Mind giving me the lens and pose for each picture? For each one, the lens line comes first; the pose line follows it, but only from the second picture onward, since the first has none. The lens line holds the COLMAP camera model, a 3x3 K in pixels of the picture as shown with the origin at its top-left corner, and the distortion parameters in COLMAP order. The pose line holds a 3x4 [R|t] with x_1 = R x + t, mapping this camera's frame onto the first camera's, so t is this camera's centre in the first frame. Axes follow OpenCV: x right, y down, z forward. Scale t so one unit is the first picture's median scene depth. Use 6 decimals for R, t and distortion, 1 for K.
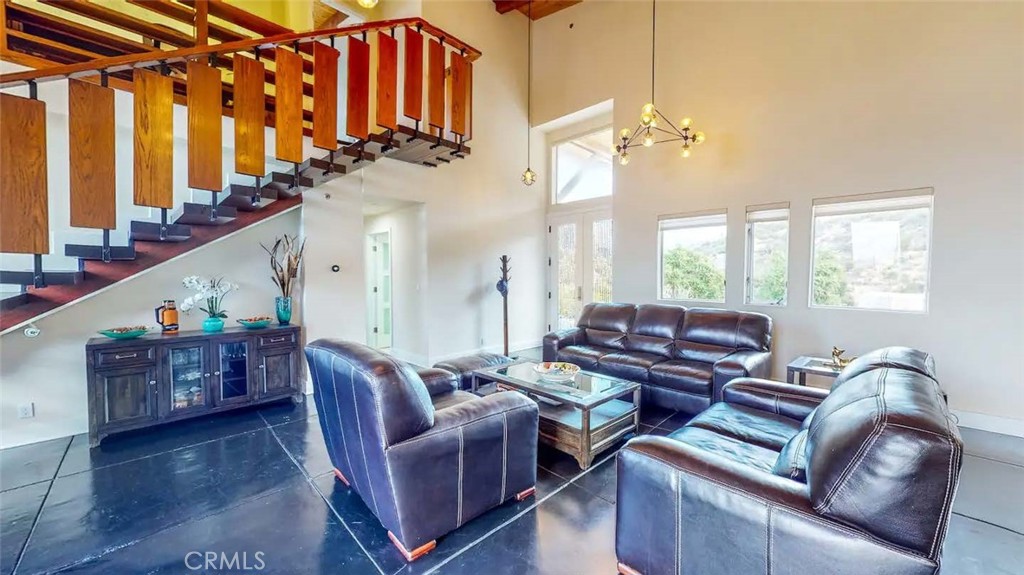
lens RADIAL K [[373.1, 0, 476.0], [0, 373.1, 286.4], [0, 0, 1]] dist [0.000103, -0.000058]
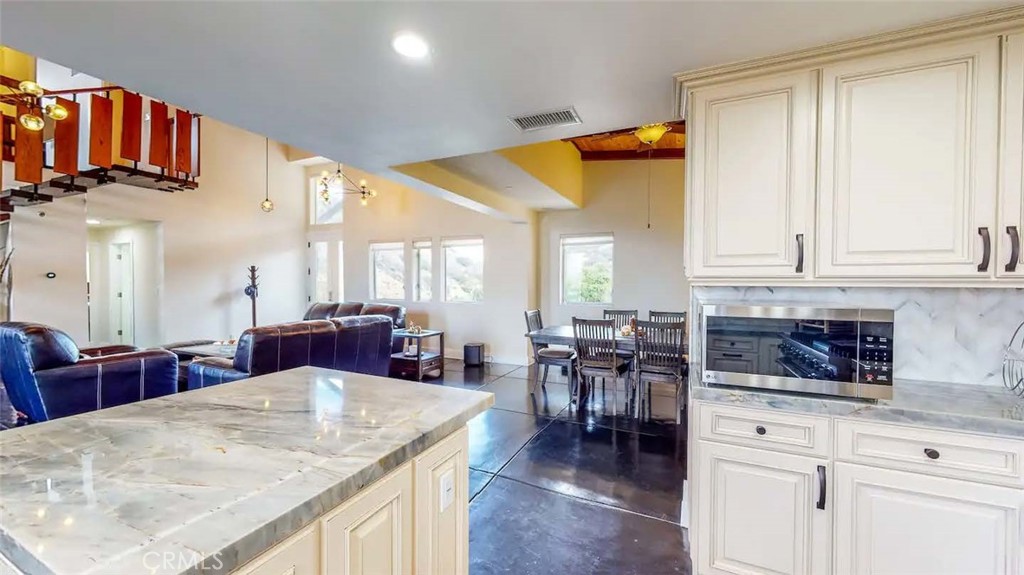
lens RADIAL K [[395.4, 0, 512.0], [0, 395.4, 287.5], [0, 0, 1]] dist [-0.001550, -0.000377]
pose [[0.922536, -0.001424, 0.385909, 0.459196], [0.008836, 0.999809, -0.017433, 0.022937], [-0.385810, 0.019493, 0.922372, -0.667794]]
